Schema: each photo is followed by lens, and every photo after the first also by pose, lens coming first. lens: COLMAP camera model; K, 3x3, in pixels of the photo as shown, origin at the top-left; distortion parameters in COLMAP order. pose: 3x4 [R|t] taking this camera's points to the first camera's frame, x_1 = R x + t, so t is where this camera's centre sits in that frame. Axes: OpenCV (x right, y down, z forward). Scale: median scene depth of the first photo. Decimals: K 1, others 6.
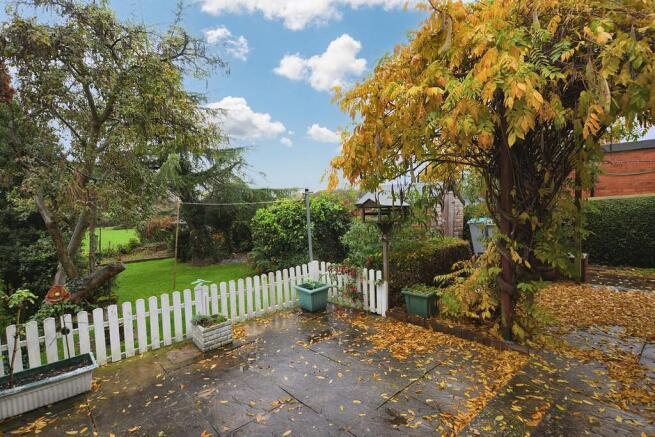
lens RADIAL K [[326.0, 0, 327.2], [0, 326.0, 219.5], [0, 0, 1]] dist [0.025299, 0.000026]
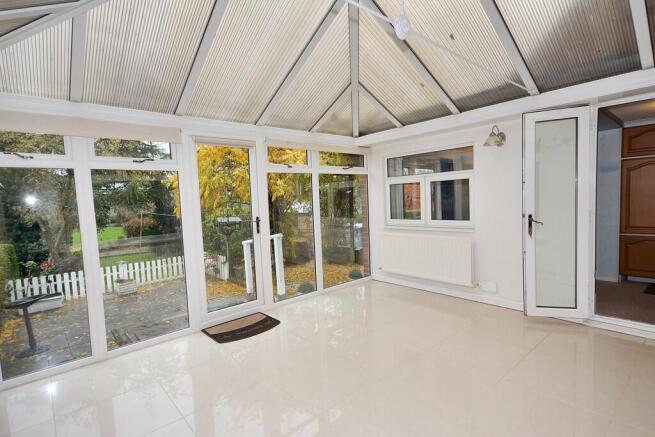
lens RADIAL K [[326.0, 0, 327.8], [0, 326.0, 215.6], [0, 0, 1]] dist [0.025299, 0.000026]
pose [[0.999983, -0.000093, -0.005770, 0.873079], [0.000083, 0.999999, -0.001619, -0.083613], [0.005770, 0.001619, 0.999982, -0.977668]]
